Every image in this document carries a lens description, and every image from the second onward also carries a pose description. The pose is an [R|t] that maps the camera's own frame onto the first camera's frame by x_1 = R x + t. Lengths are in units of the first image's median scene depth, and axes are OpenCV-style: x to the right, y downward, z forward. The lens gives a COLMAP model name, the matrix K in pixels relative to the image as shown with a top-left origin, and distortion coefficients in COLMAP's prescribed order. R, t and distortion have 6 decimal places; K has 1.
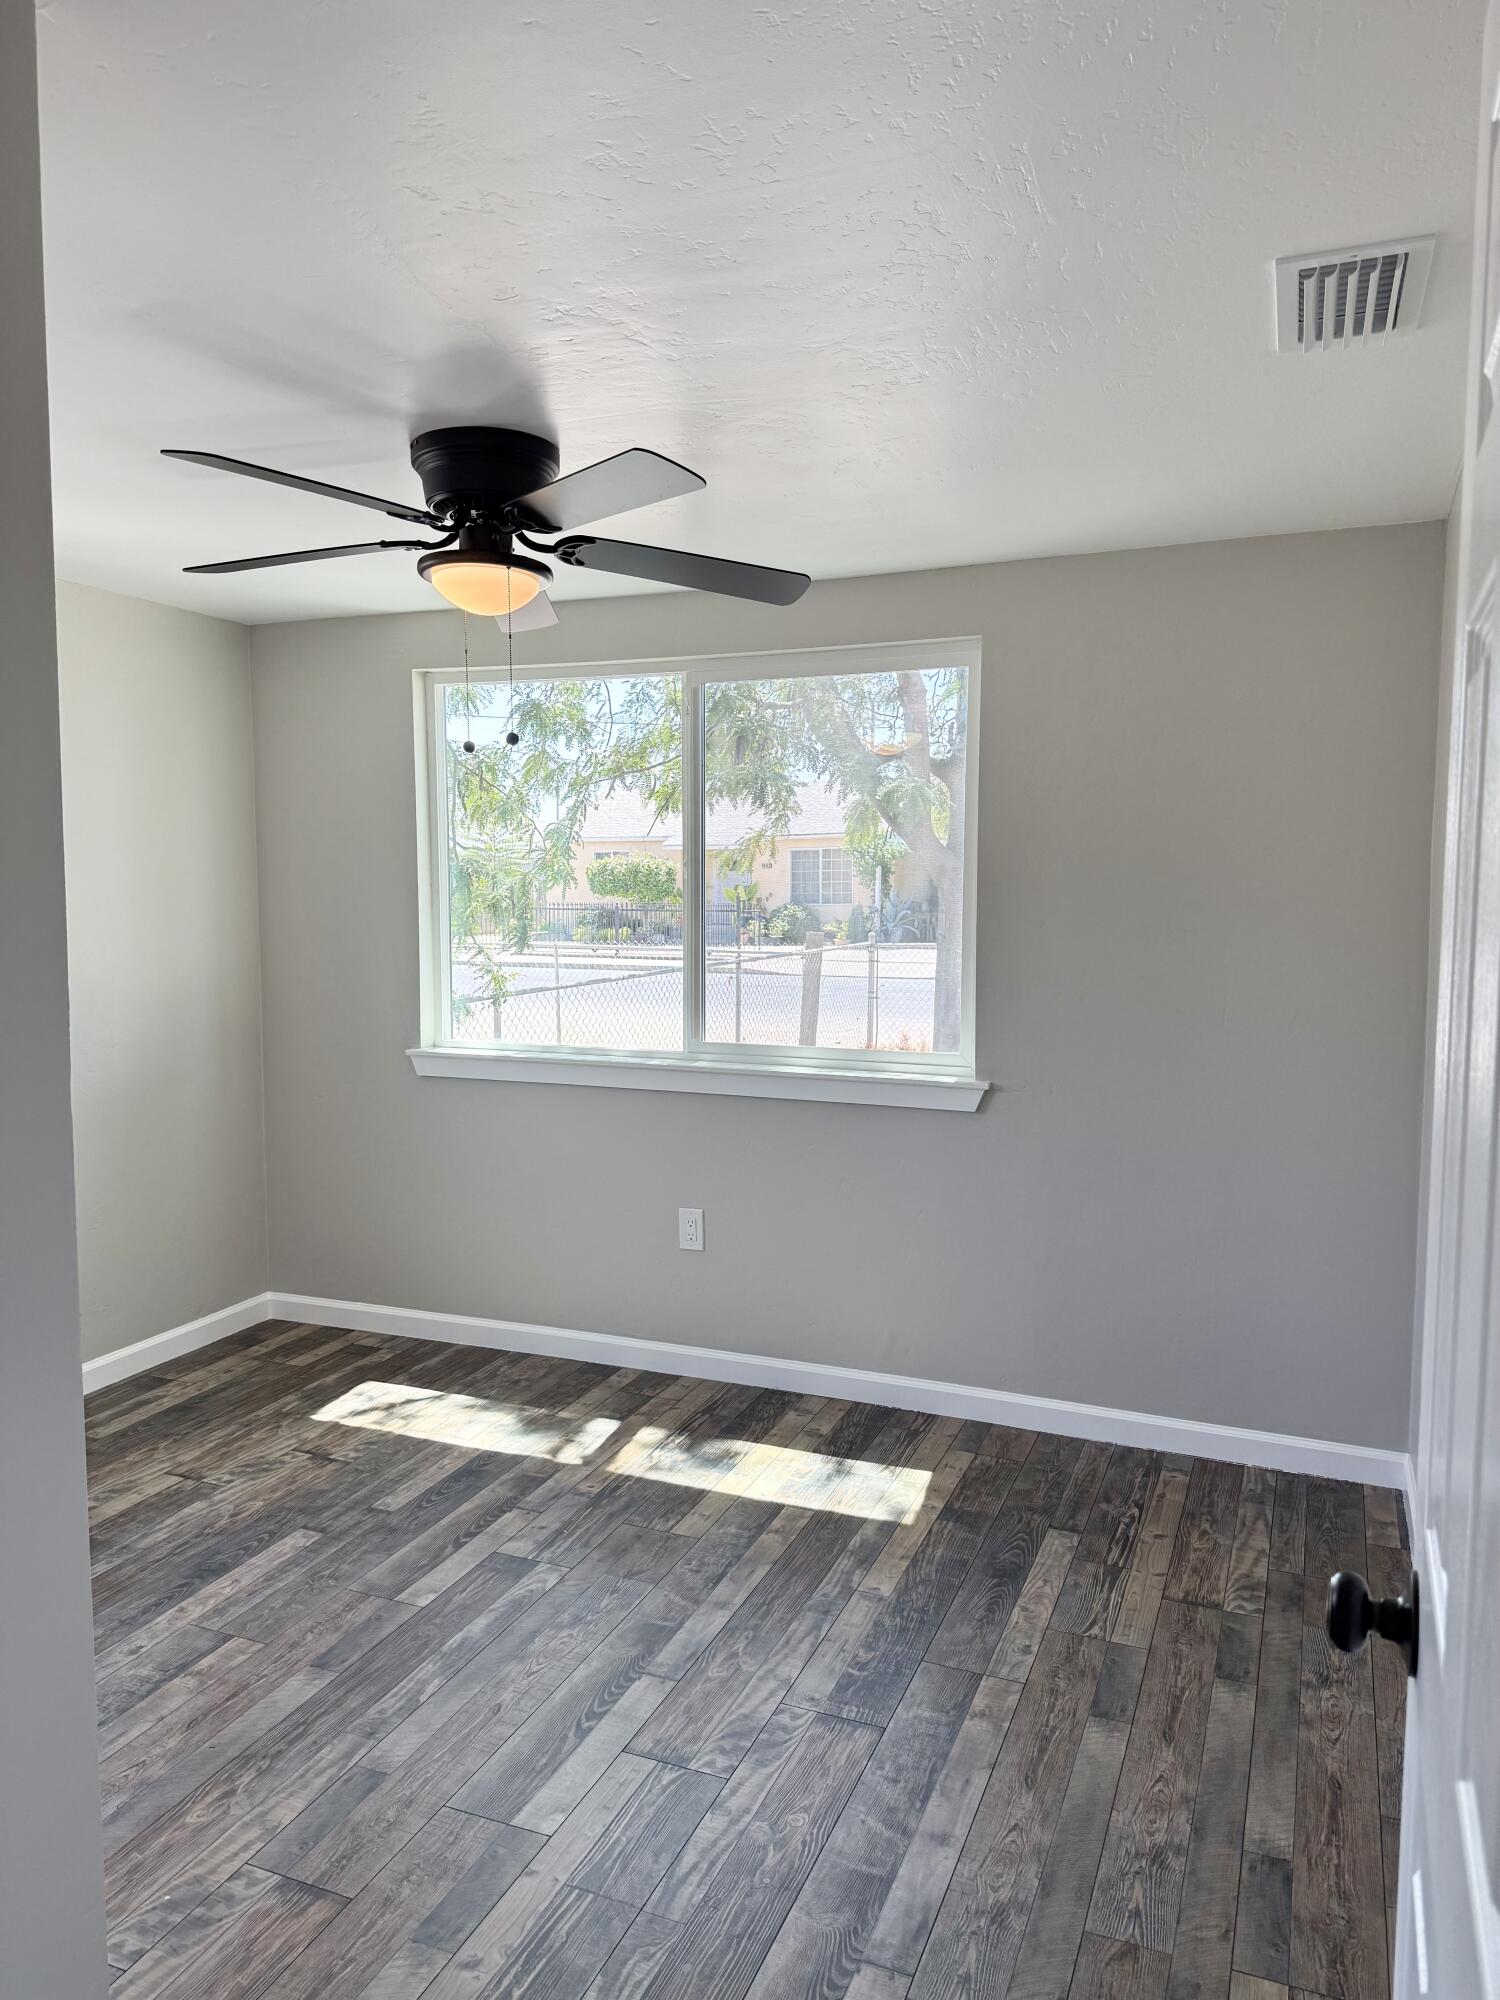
lens RADIAL K [[1395.2, 0, 745.5], [0, 1395.2, 986.6], [0, 0, 1]] dist [0.003927, -0.021796]
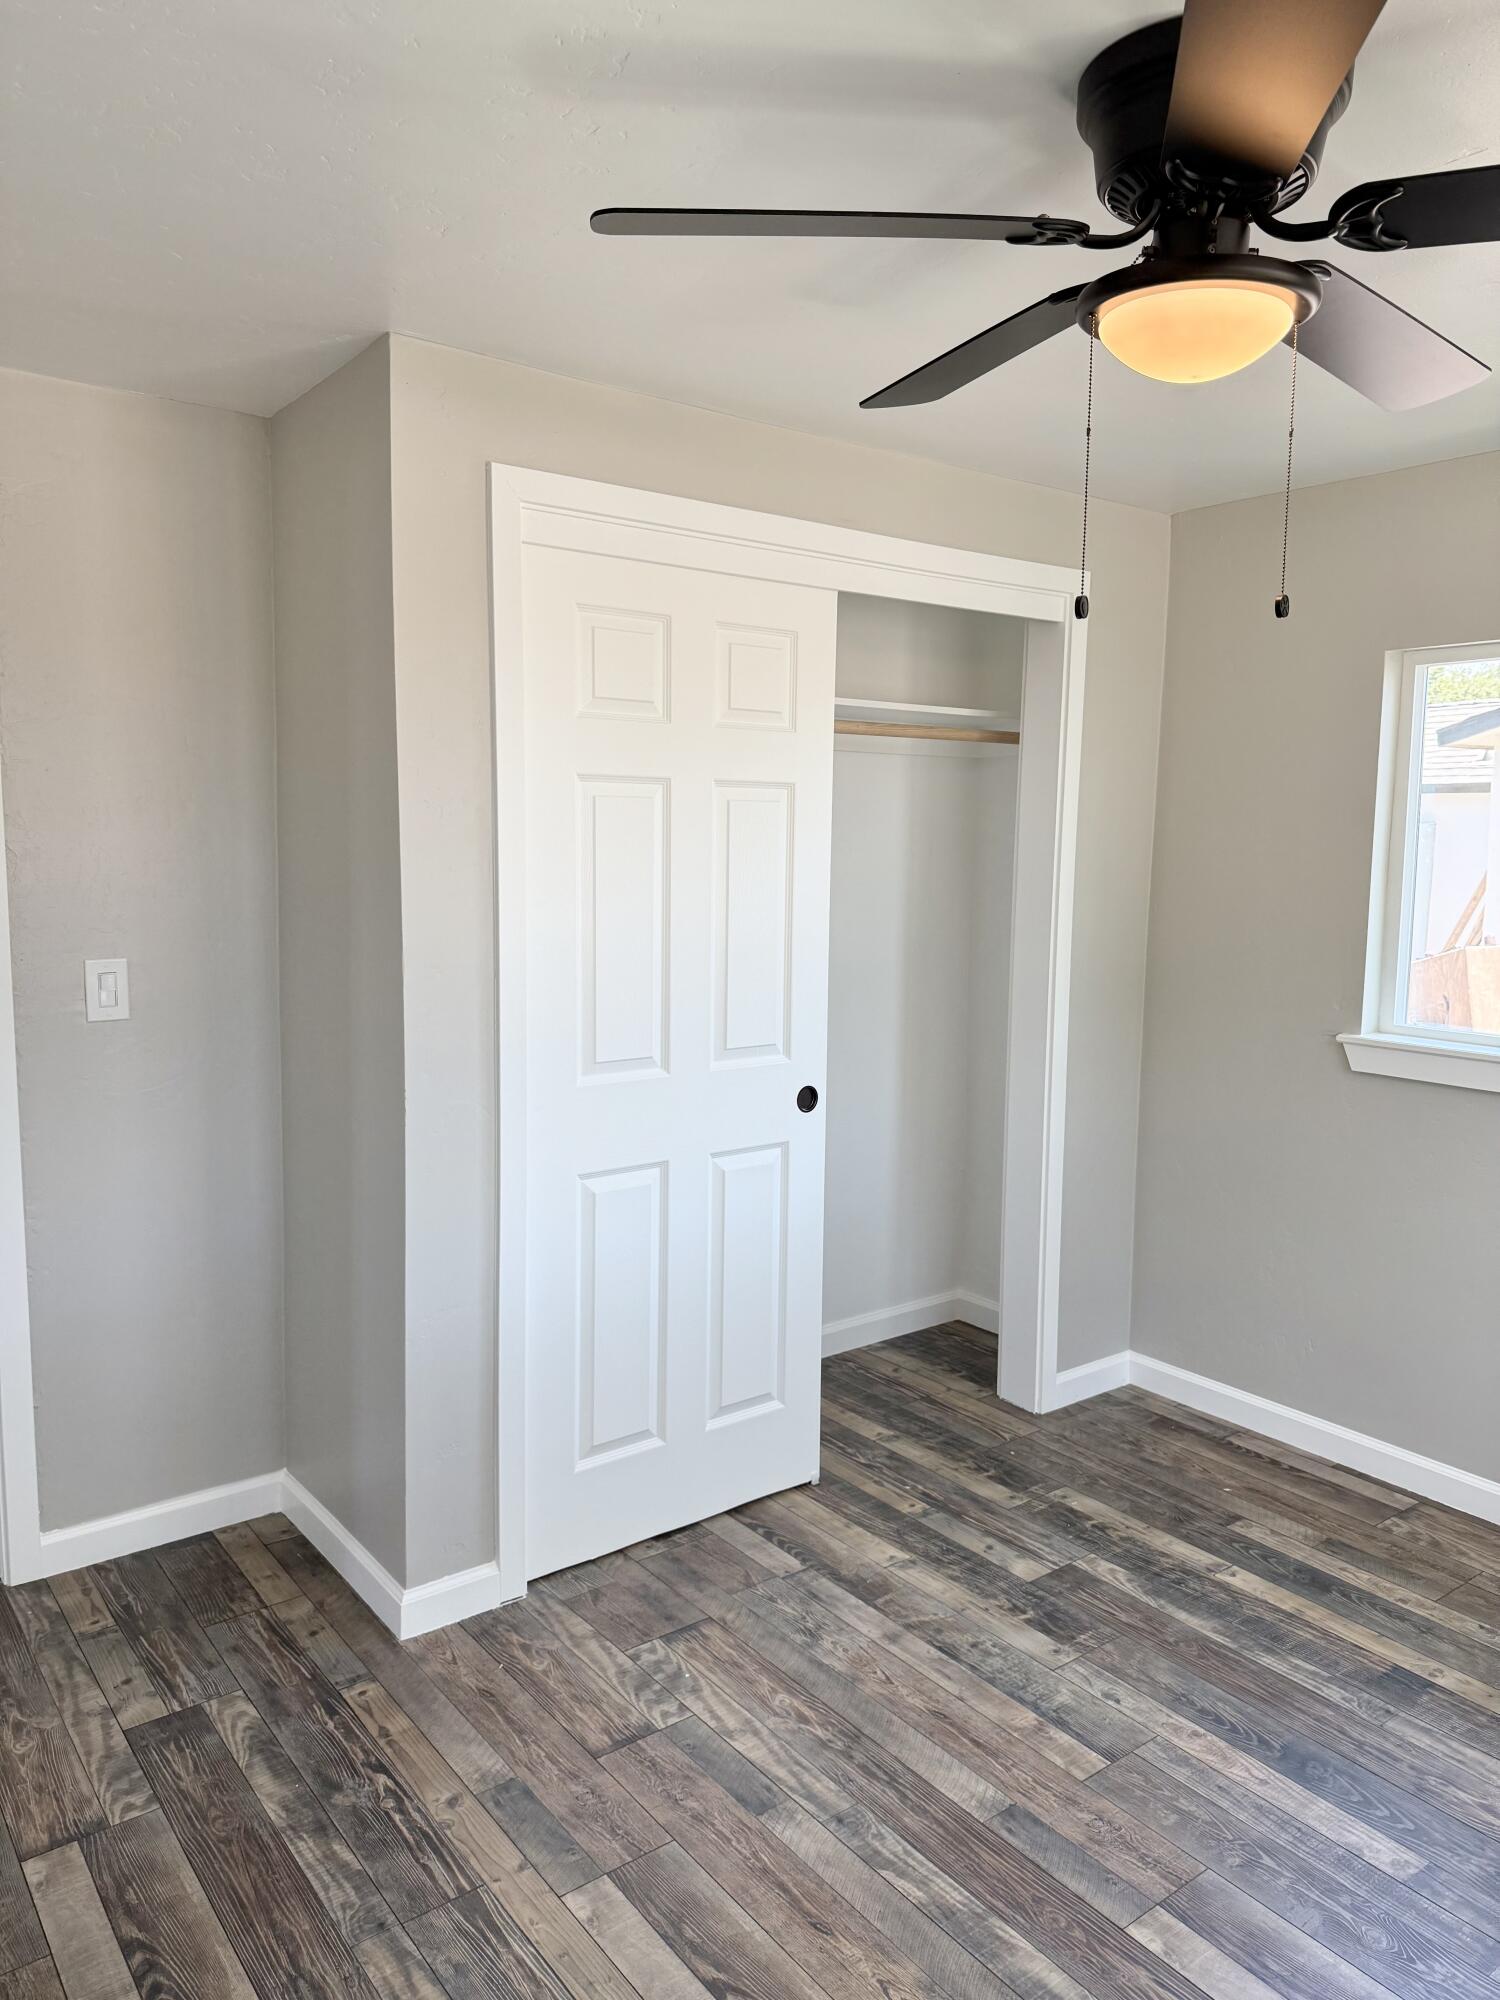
lens RADIAL K [[1395.2, 0, 745.5], [0, 1395.2, 986.6], [0, 0, 1]] dist [0.003927, -0.021796]
pose [[-0.498194, 0.086880, -0.862702, 0.476204], [-0.080140, 0.986094, 0.145586, -0.105261], [0.863354, 0.141667, -0.484304, 1.309618]]
